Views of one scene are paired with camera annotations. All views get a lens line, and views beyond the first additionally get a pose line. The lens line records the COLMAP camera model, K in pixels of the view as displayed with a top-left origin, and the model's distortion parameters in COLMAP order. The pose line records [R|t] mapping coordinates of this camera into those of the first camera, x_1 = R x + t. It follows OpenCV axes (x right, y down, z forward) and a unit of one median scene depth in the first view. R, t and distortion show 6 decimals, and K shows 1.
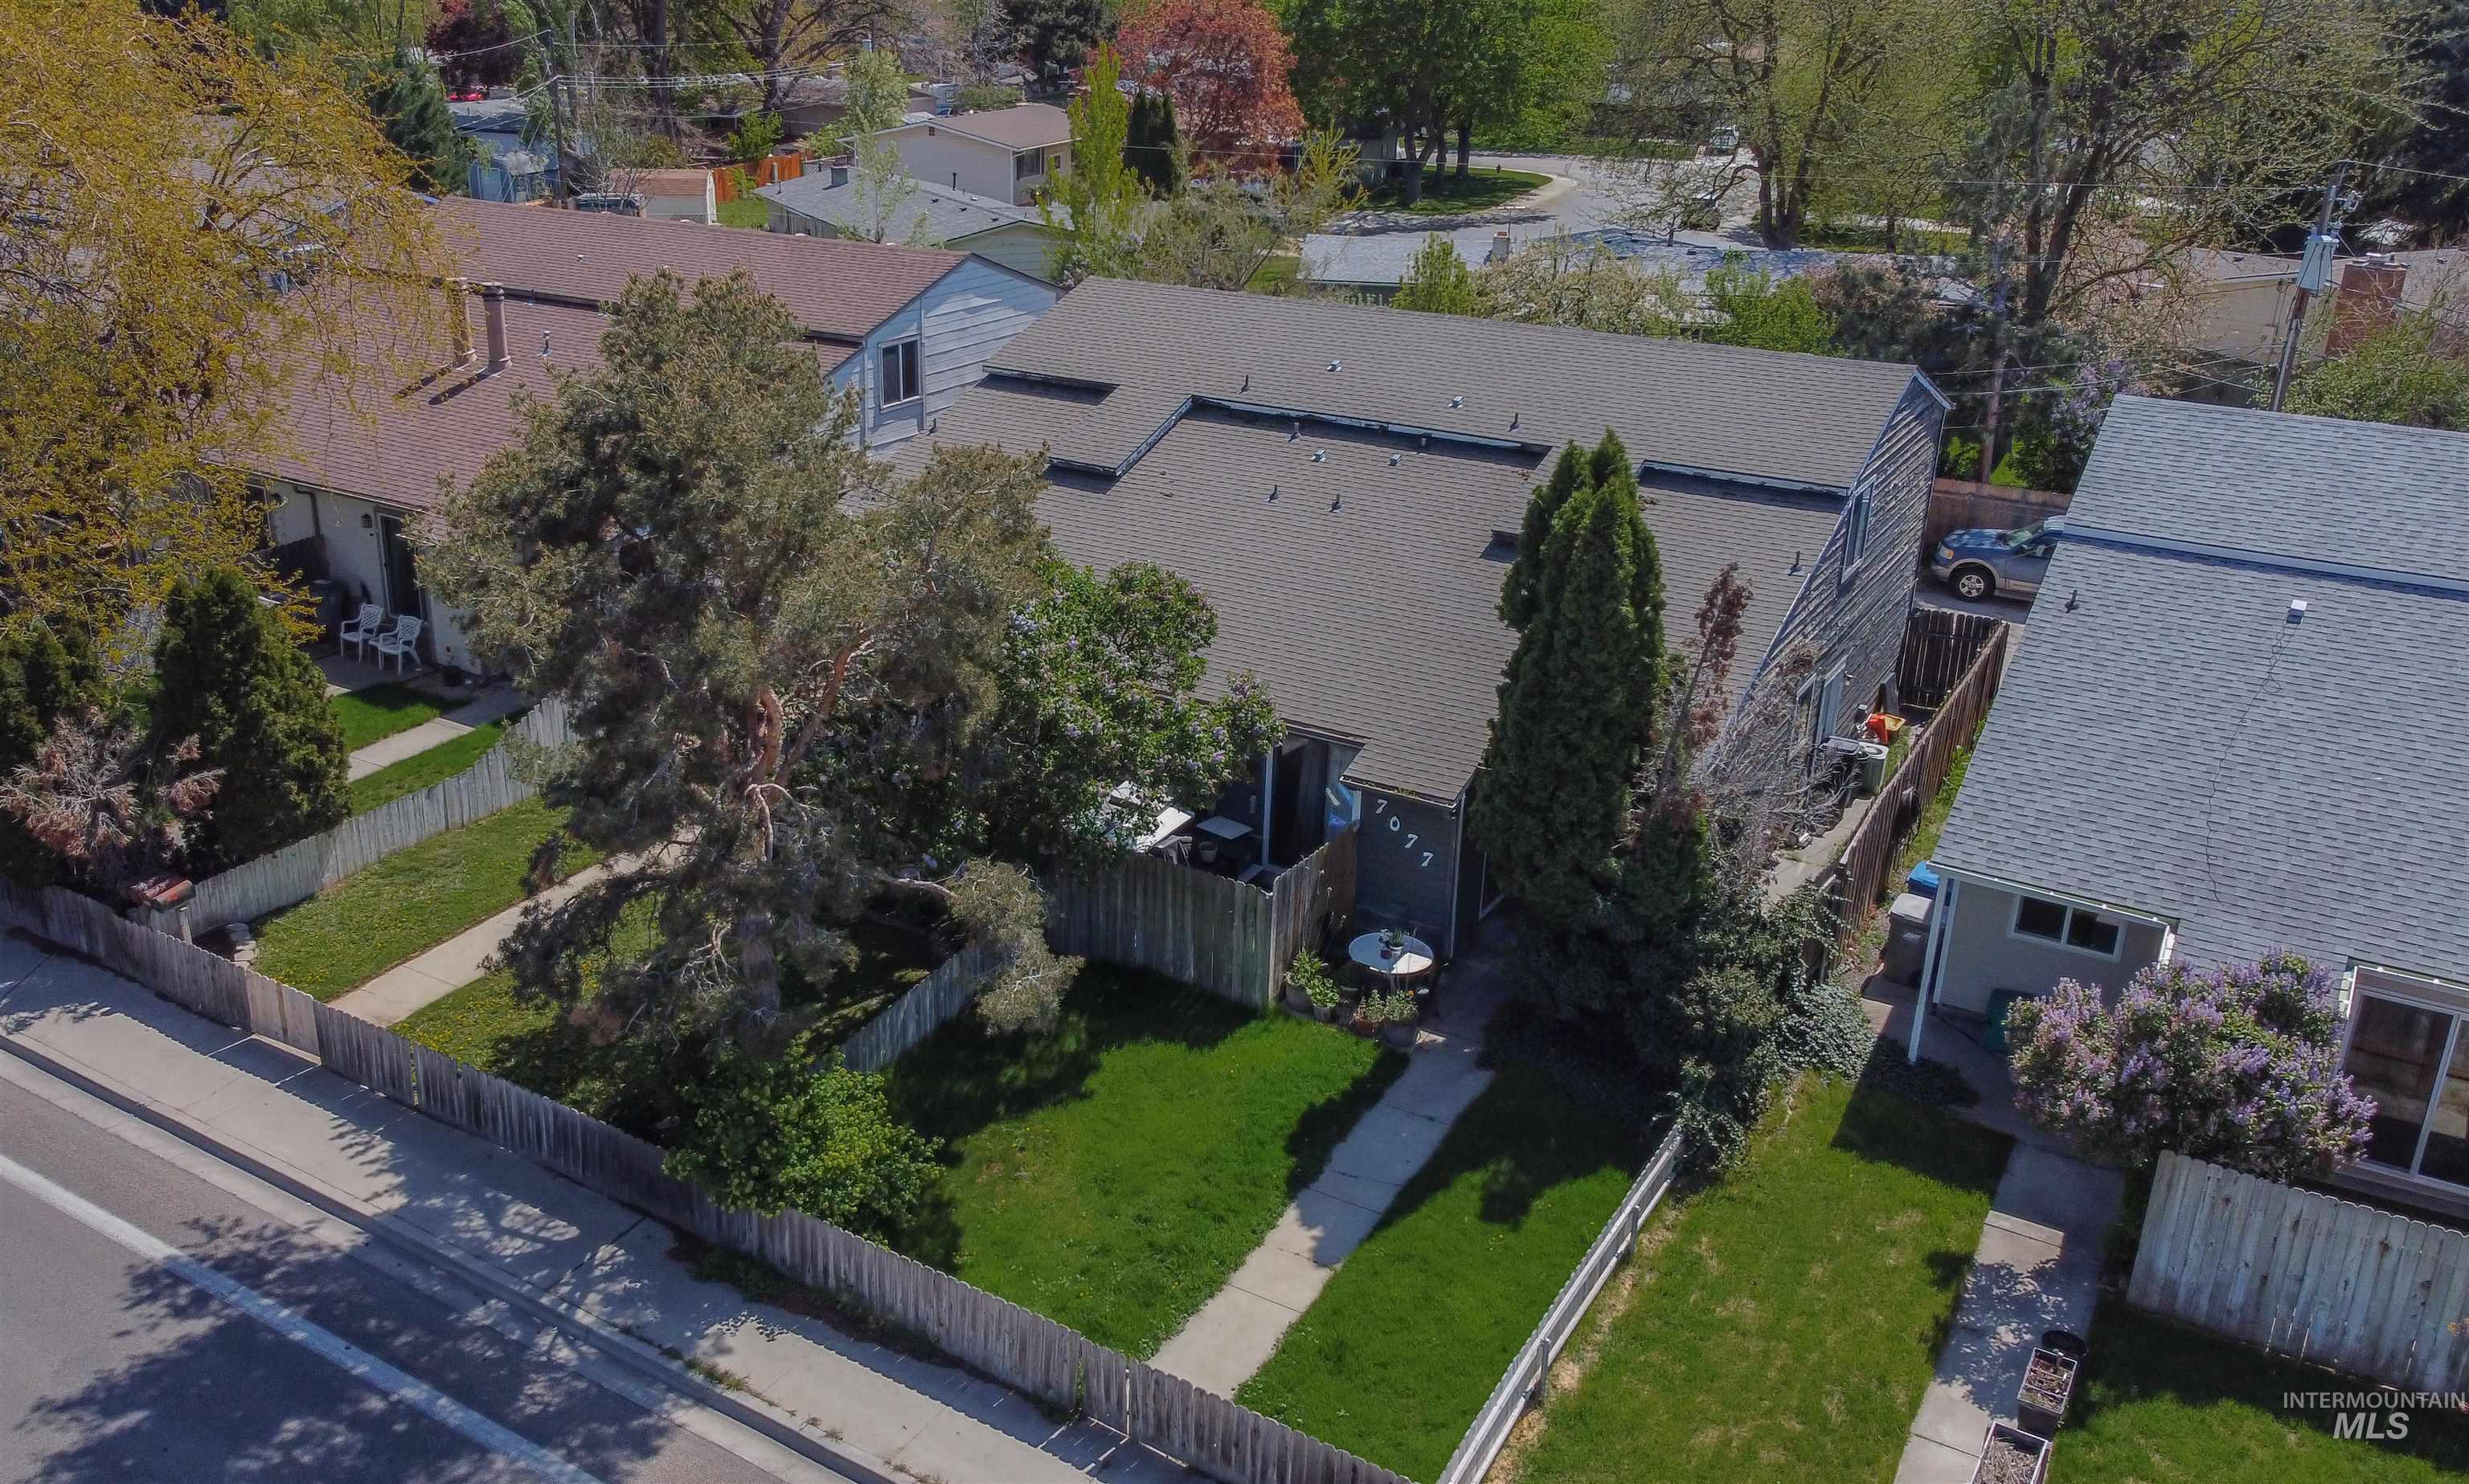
lens RADIAL K [[1990.2, 0, 1235.6], [0, 1990.2, 730.6], [0, 0, 1]] dist [0.000540, 0.018118]
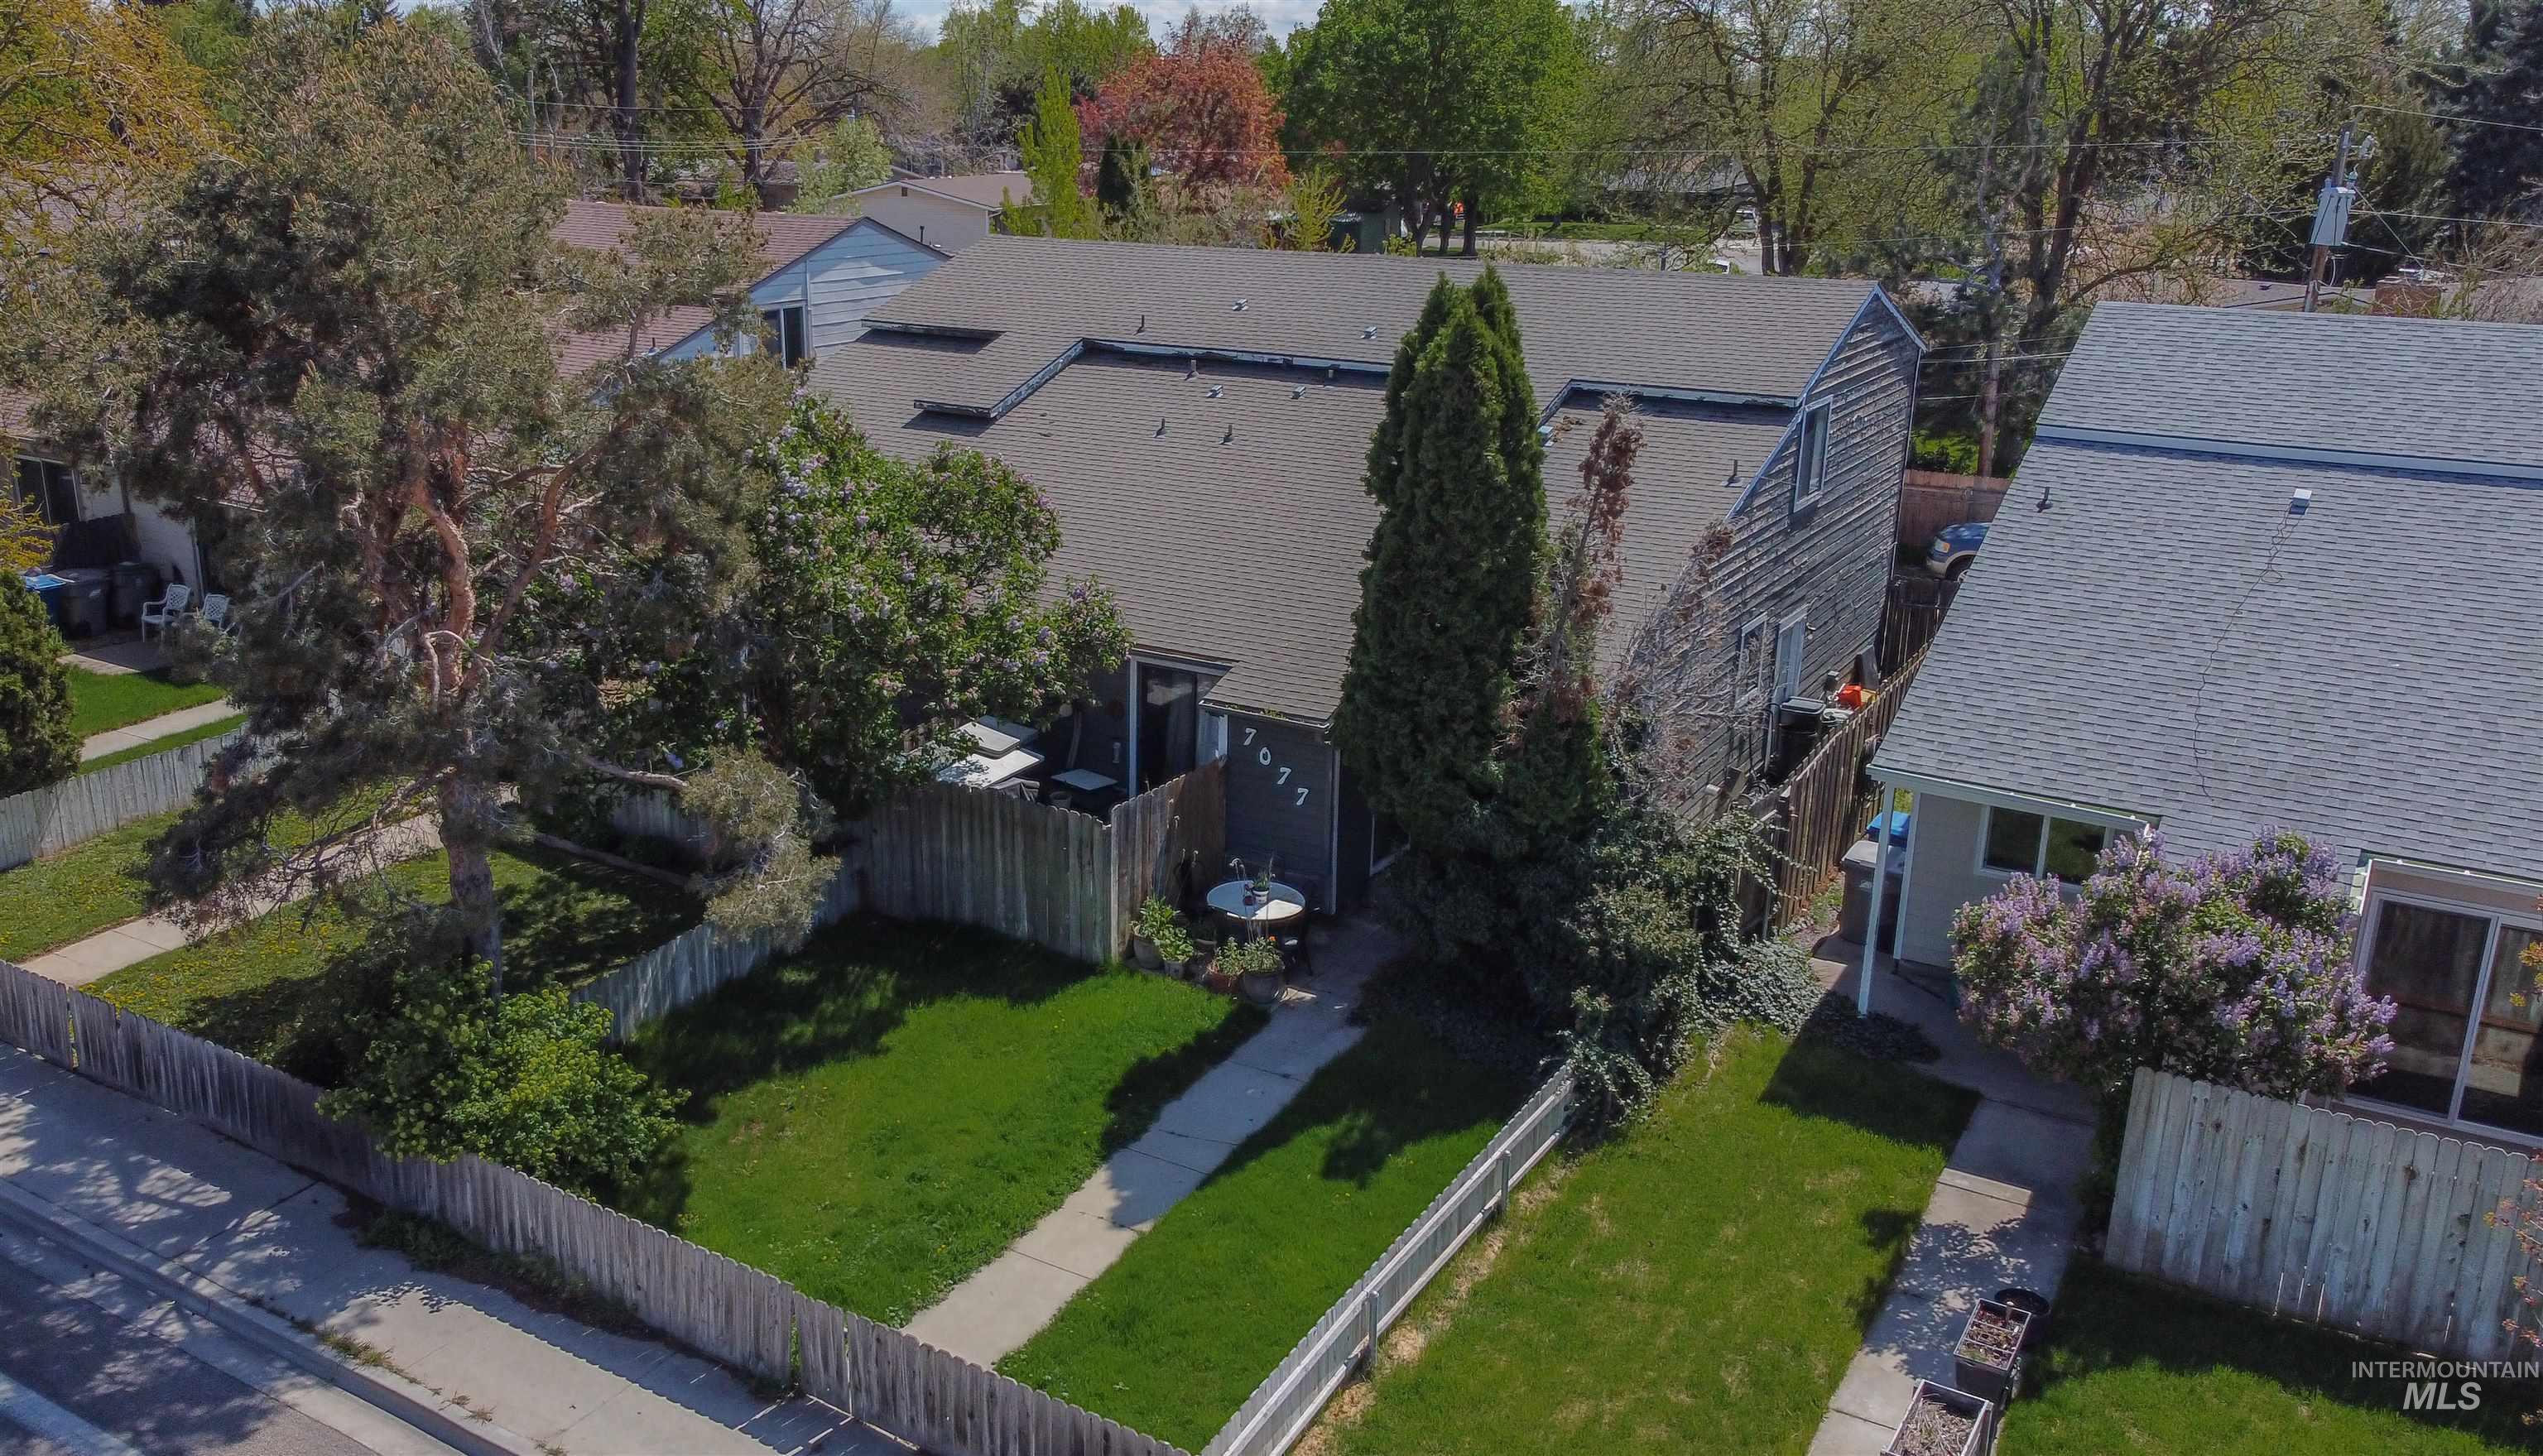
lens RADIAL K [[2052.6, 0, 1262.1], [0, 2052.6, 736.8], [0, 0, 1]] dist [0.001470, 0.034377]
pose [[0.999960, -0.008050, -0.004018, 0.100454], [0.007785, 0.998040, -0.062090, 0.114416], [0.004510, 0.062056, 0.998062, 0.133316]]
